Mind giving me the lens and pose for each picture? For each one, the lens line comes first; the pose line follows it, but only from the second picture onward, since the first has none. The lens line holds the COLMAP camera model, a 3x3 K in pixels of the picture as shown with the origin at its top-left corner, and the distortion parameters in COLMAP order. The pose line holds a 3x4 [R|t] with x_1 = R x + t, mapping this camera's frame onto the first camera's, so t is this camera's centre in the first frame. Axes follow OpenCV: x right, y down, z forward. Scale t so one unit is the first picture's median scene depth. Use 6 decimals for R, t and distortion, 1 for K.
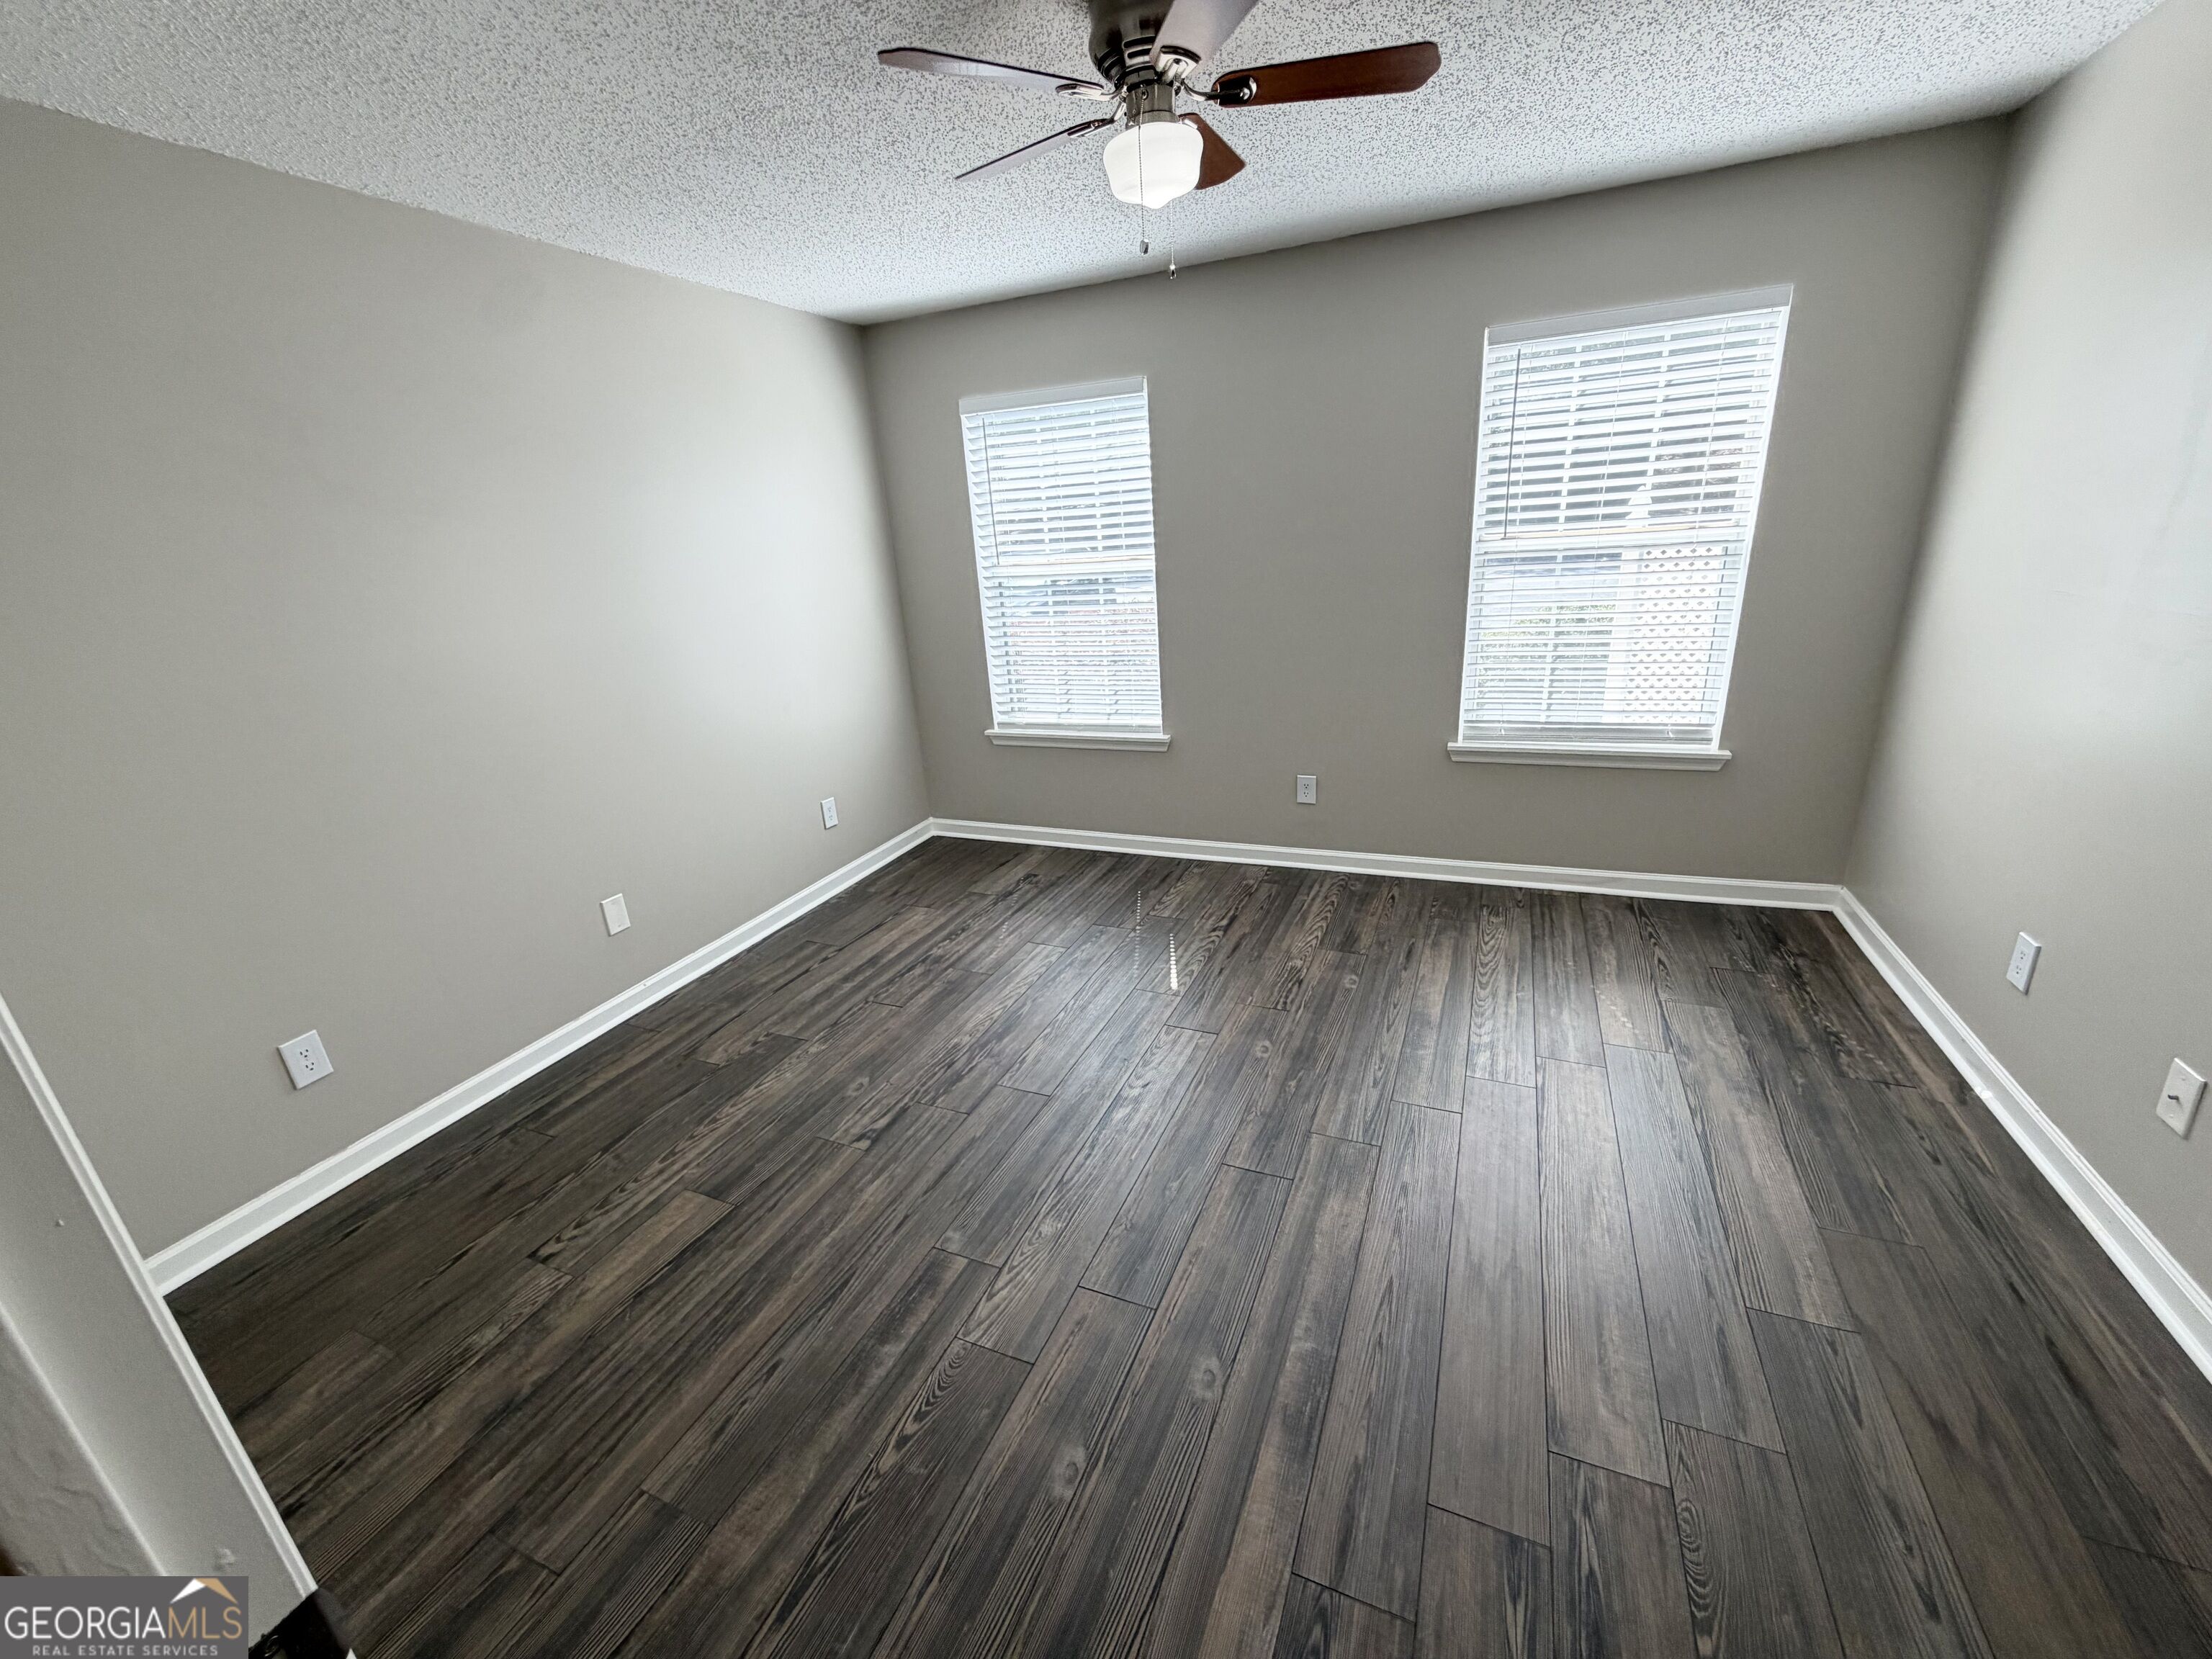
lens RADIAL K [[889.7, 0, 1117.7], [0, 889.7, 833.0], [0, 0, 1]] dist [-0.002329, 0.000066]
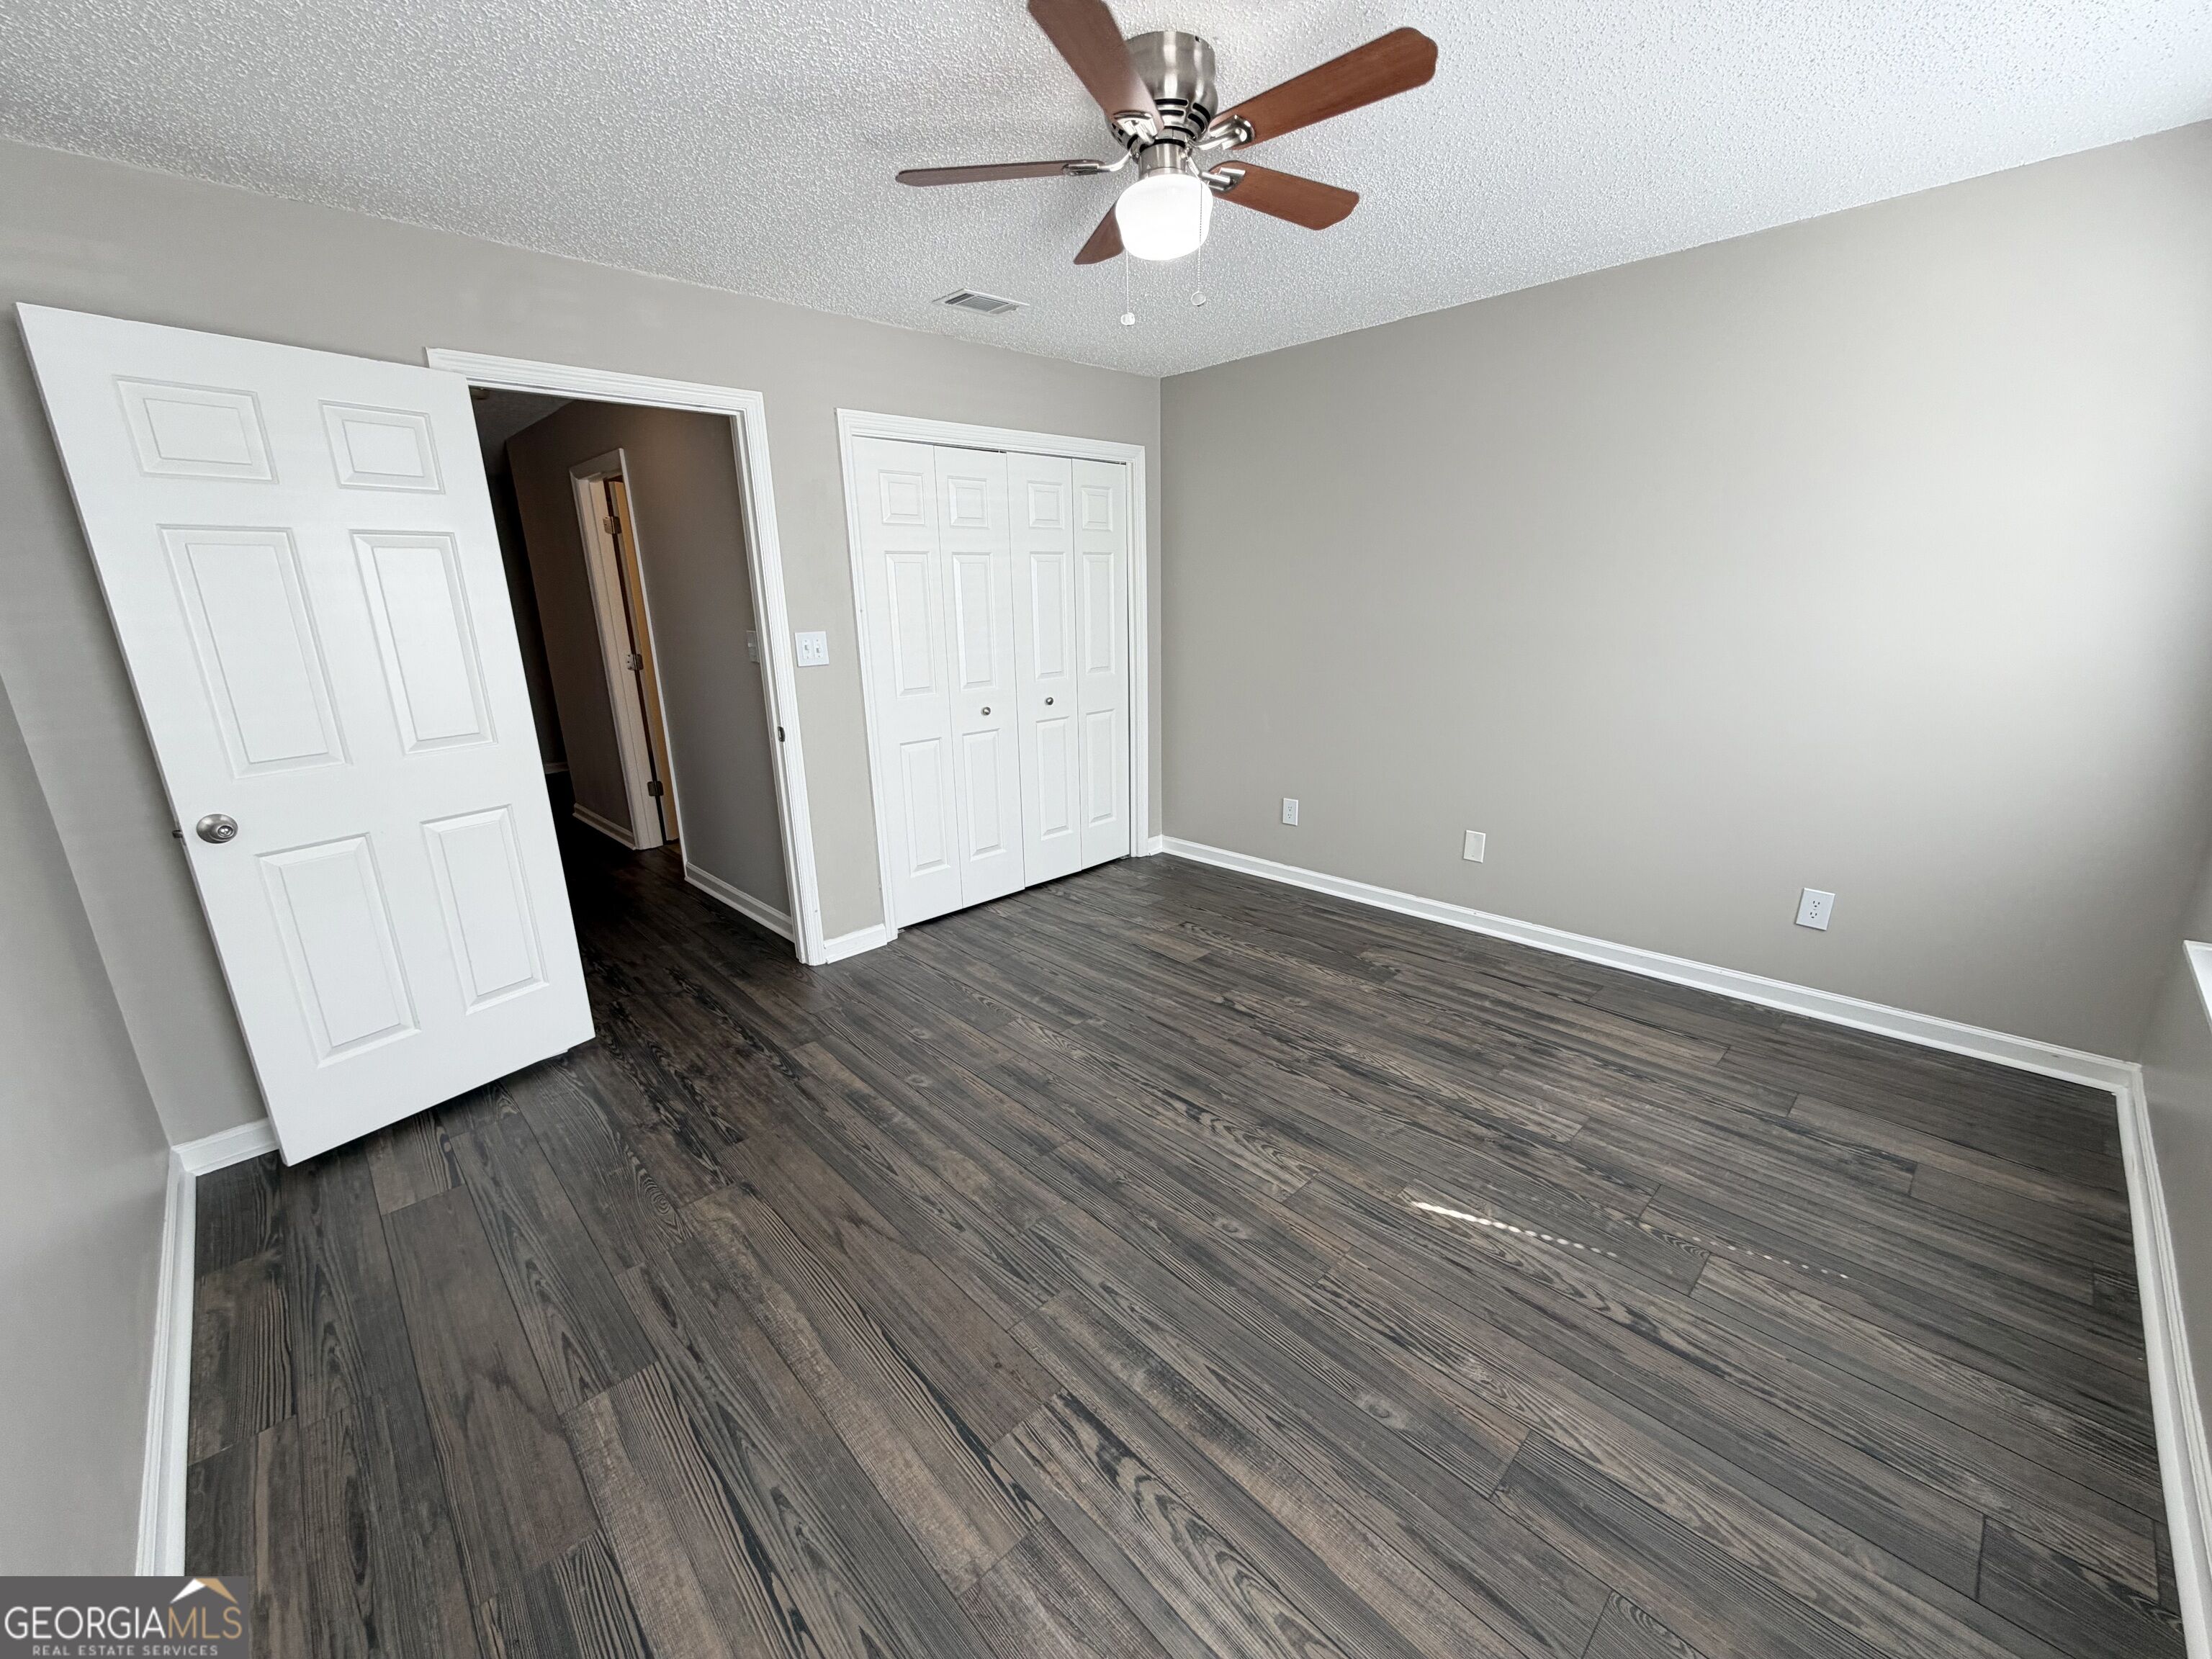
lens RADIAL K [[889.7, 0, 1085.4], [0, 889.7, 830.9], [0, 0, 1]] dist [-0.002329, 0.000066]
pose [[-0.412167, 0.317746, -0.853906, 0.704429], [-0.244072, 0.864456, 0.439482, -0.339394], [0.877808, 0.389554, -0.278747, 0.878825]]
